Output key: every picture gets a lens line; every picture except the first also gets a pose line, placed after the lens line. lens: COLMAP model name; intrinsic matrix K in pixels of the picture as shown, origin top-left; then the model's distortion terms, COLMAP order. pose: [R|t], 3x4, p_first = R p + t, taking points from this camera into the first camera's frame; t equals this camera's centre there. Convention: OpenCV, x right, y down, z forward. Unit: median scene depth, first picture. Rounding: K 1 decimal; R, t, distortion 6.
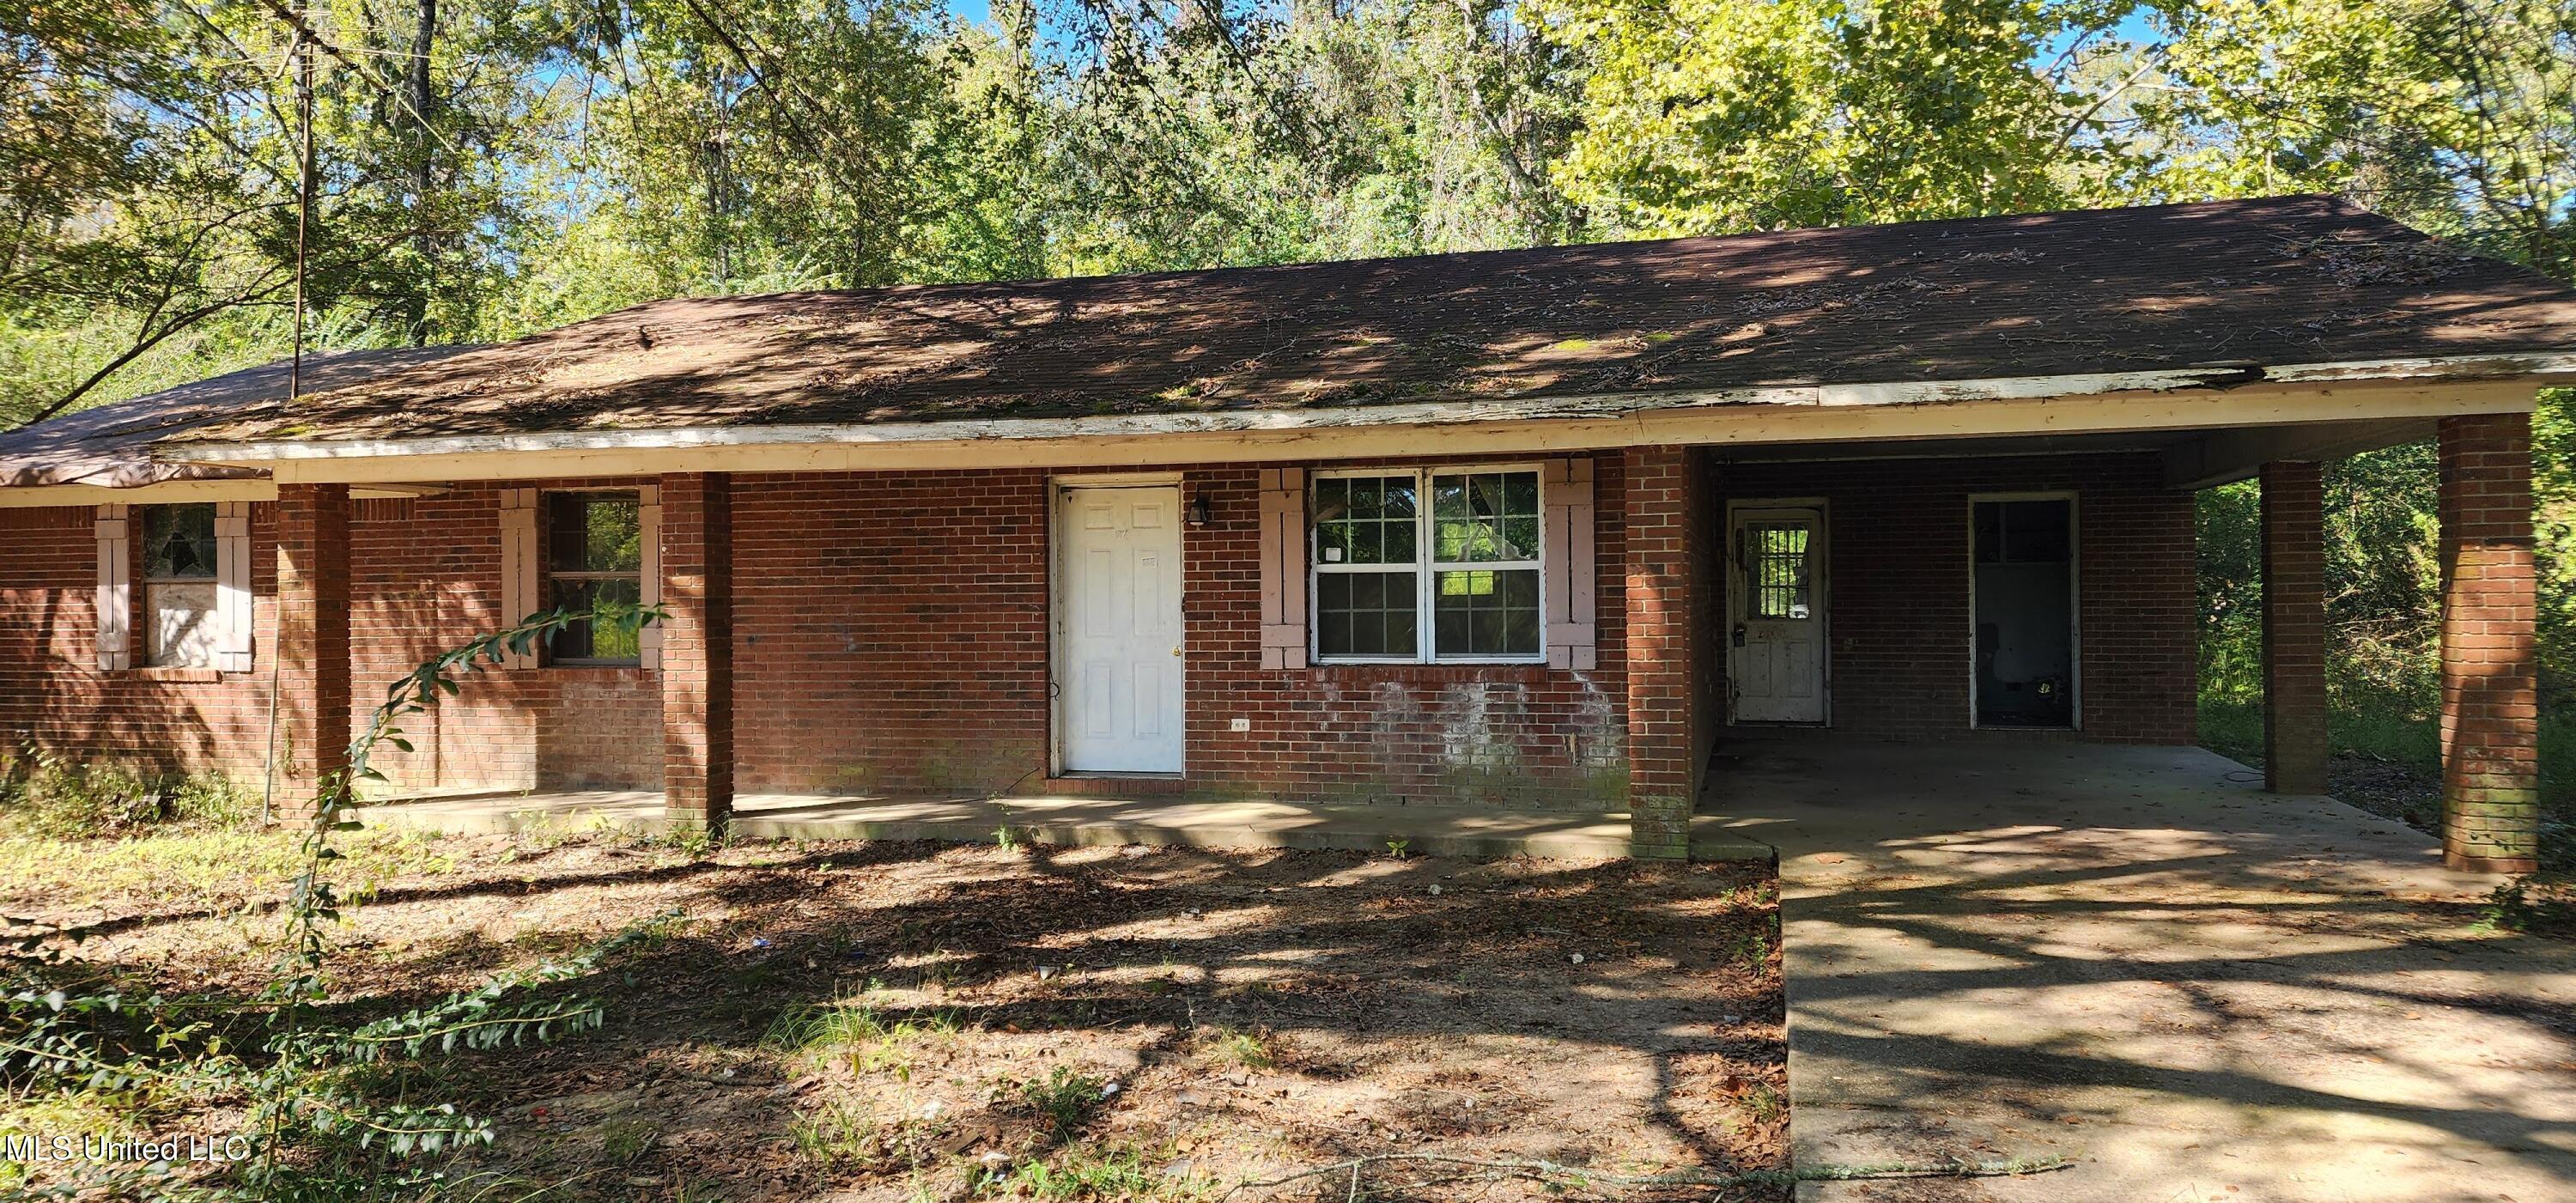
lens RADIAL K [[1713.2, 0, 1289.6], [0, 1713.2, 580.1], [0, 0, 1]] dist [0.097508, -0.103511]
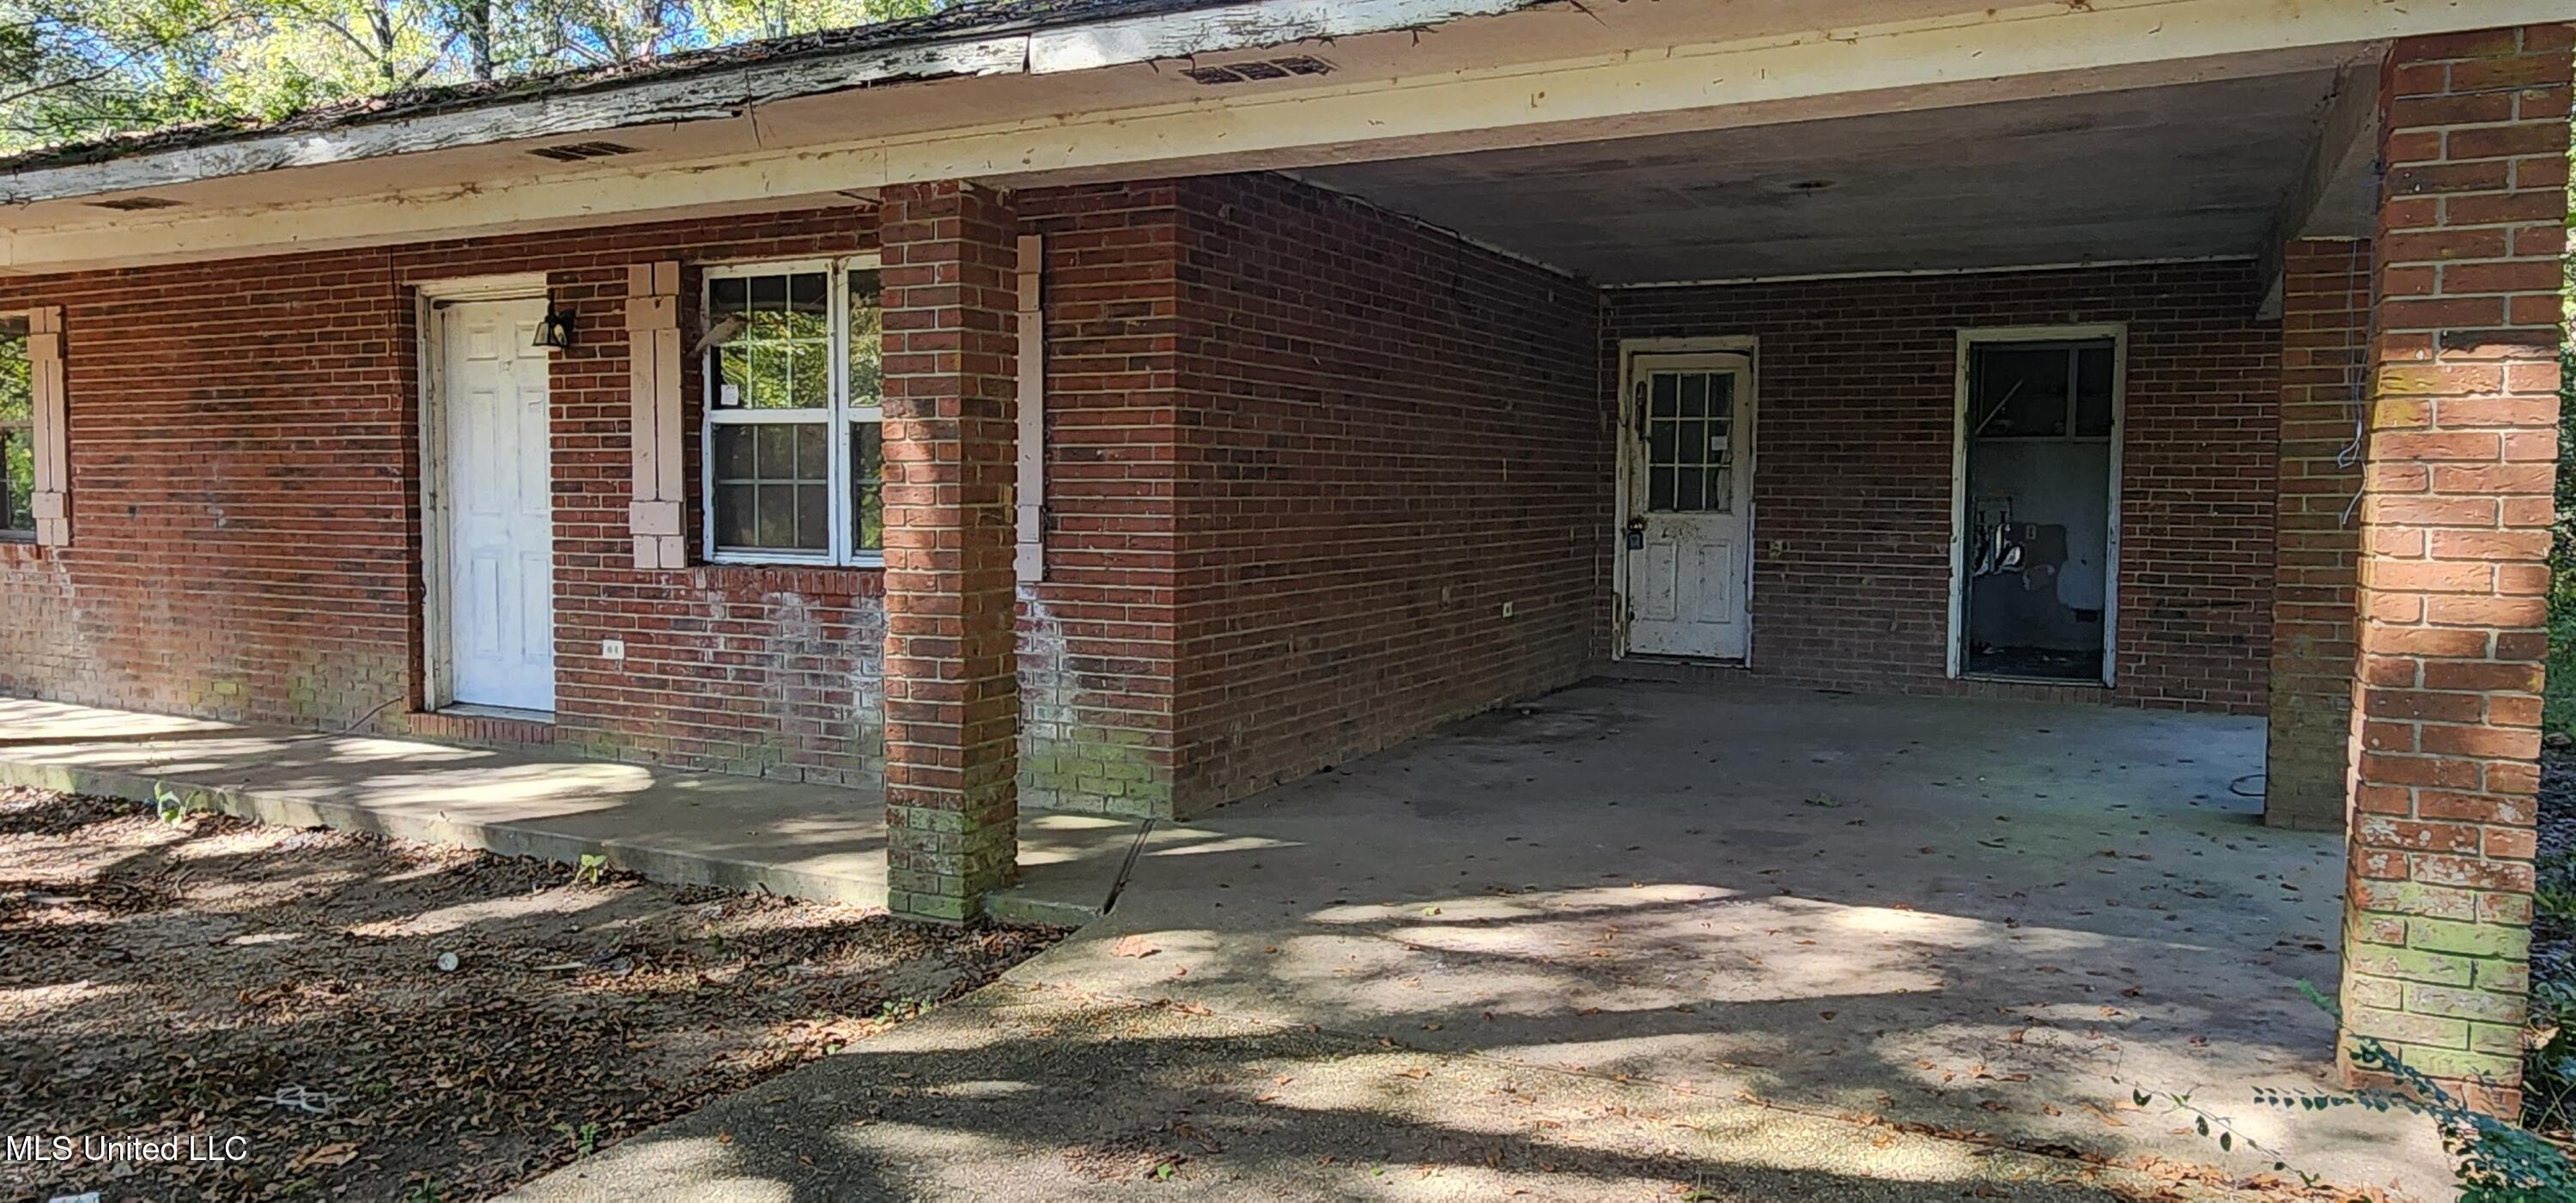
lens RADIAL K [[1720.7, 0, 1274.7], [0, 1720.7, 587.4], [0, 0, 1]] dist [0.005791, -0.000289]
pose [[0.979365, 0.027597, -0.200207, 0.366408], [-0.013726, 0.997428, 0.070346, 0.009069], [0.201633, -0.066146, 0.977225, 0.397580]]
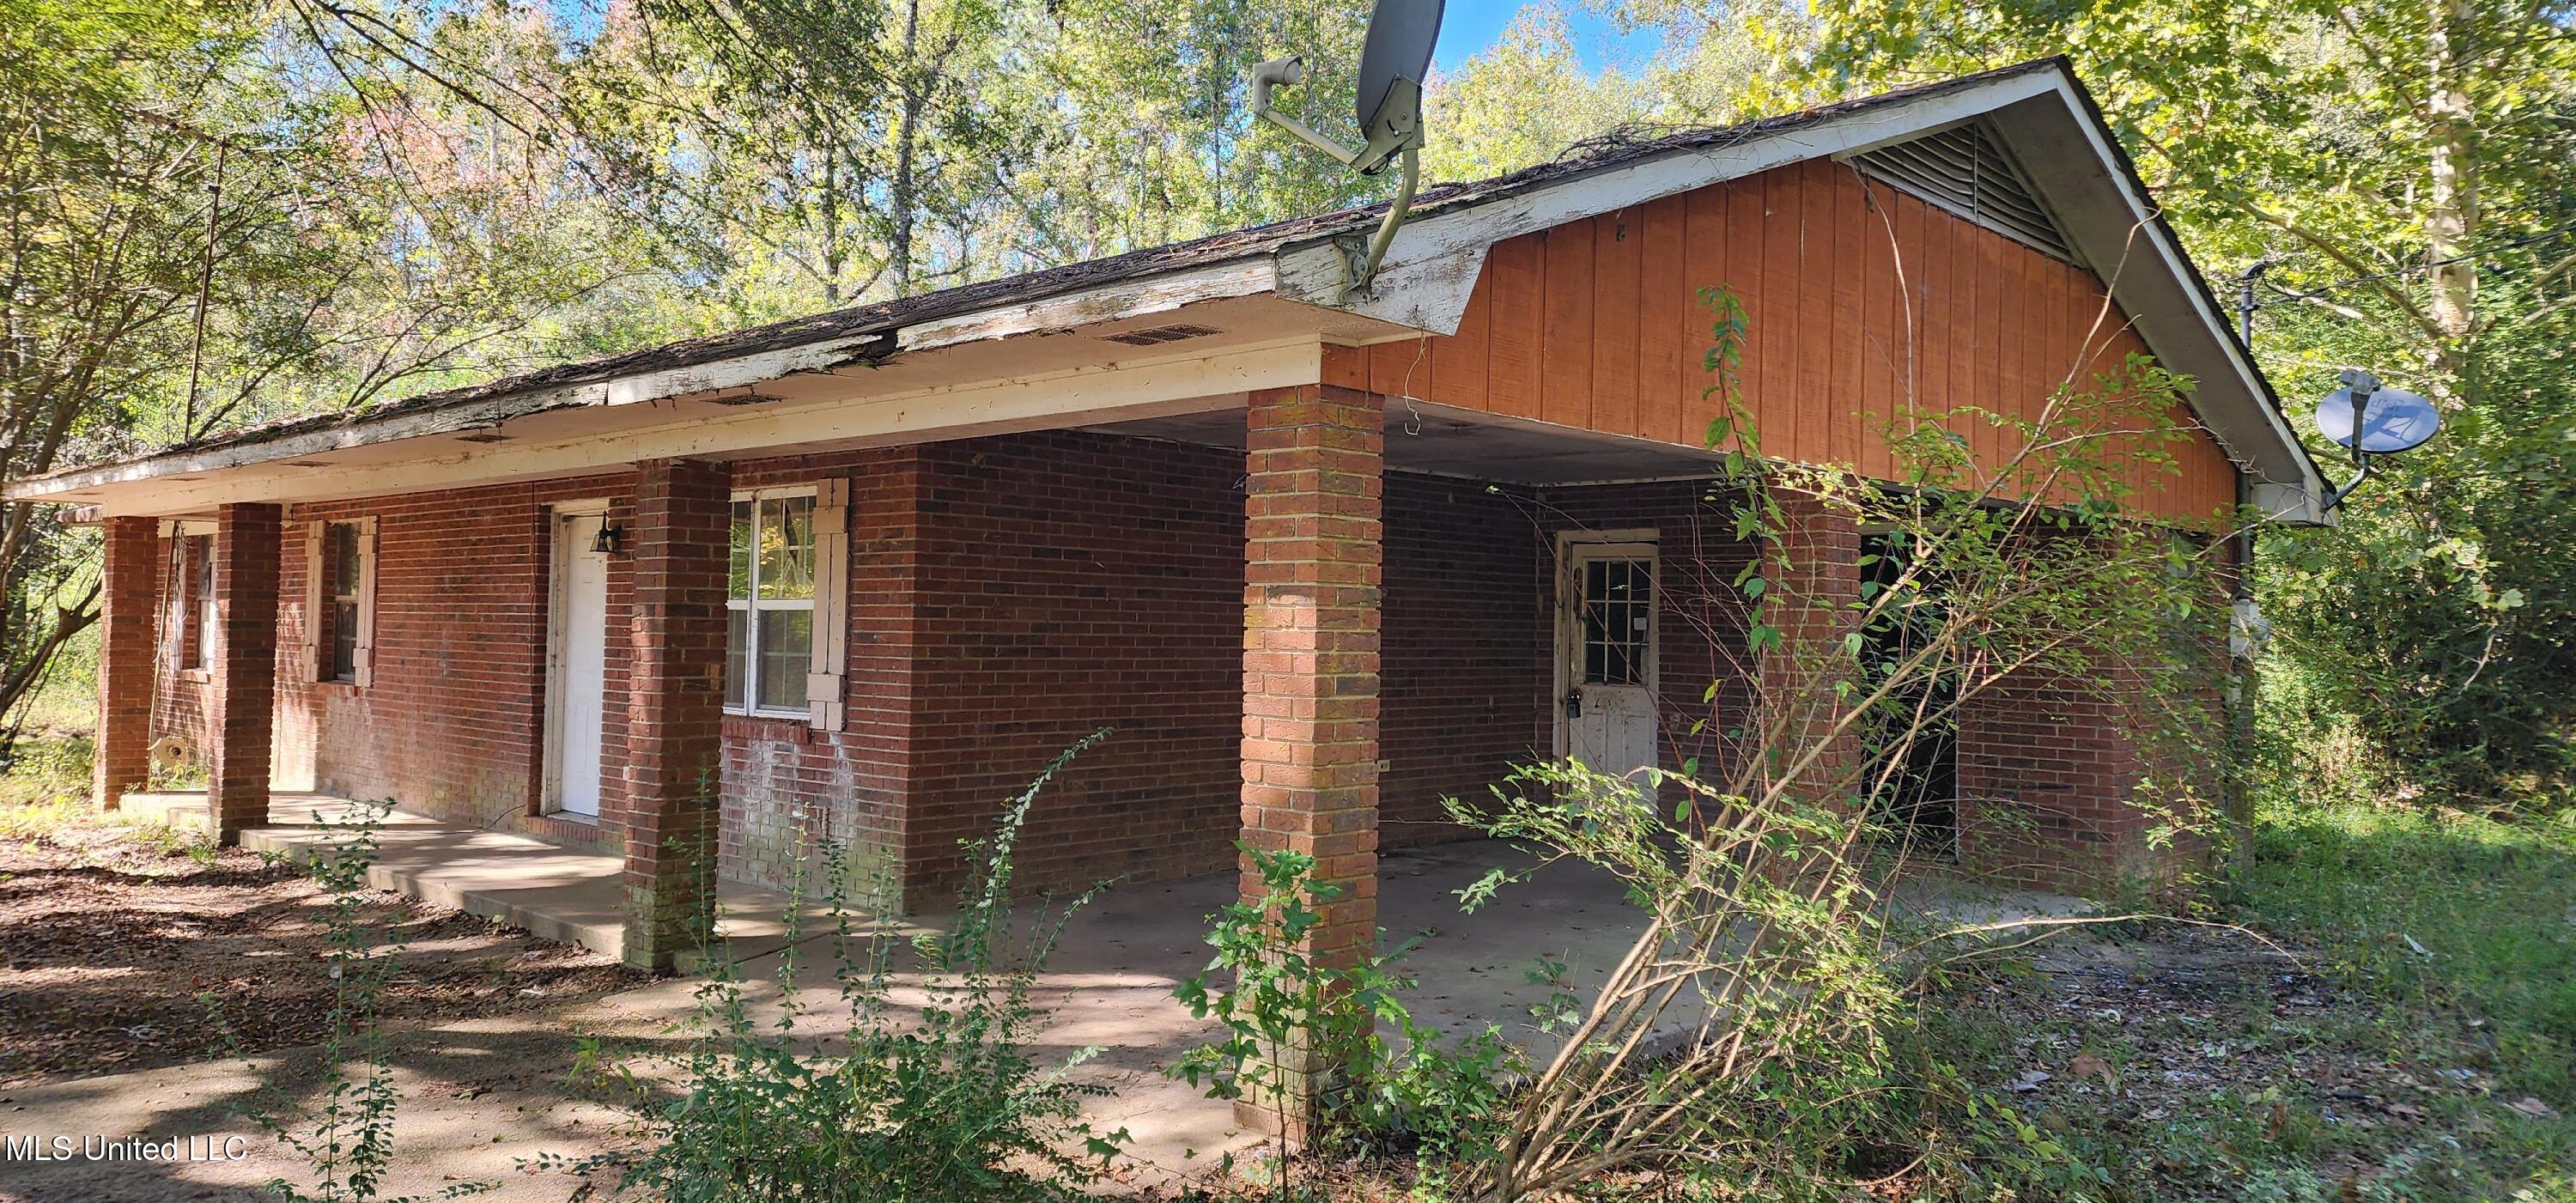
lens RADIAL K [[1713.2, 0, 1289.6], [0, 1713.2, 580.1], [0, 0, 1]] dist [0.097508, -0.103511]
pose [[0.884735, 0.013362, -0.465903, 0.726358], [-0.023465, 0.999598, -0.015892, -0.012522], [0.465503, 0.024992, 0.884693, 0.345252]]
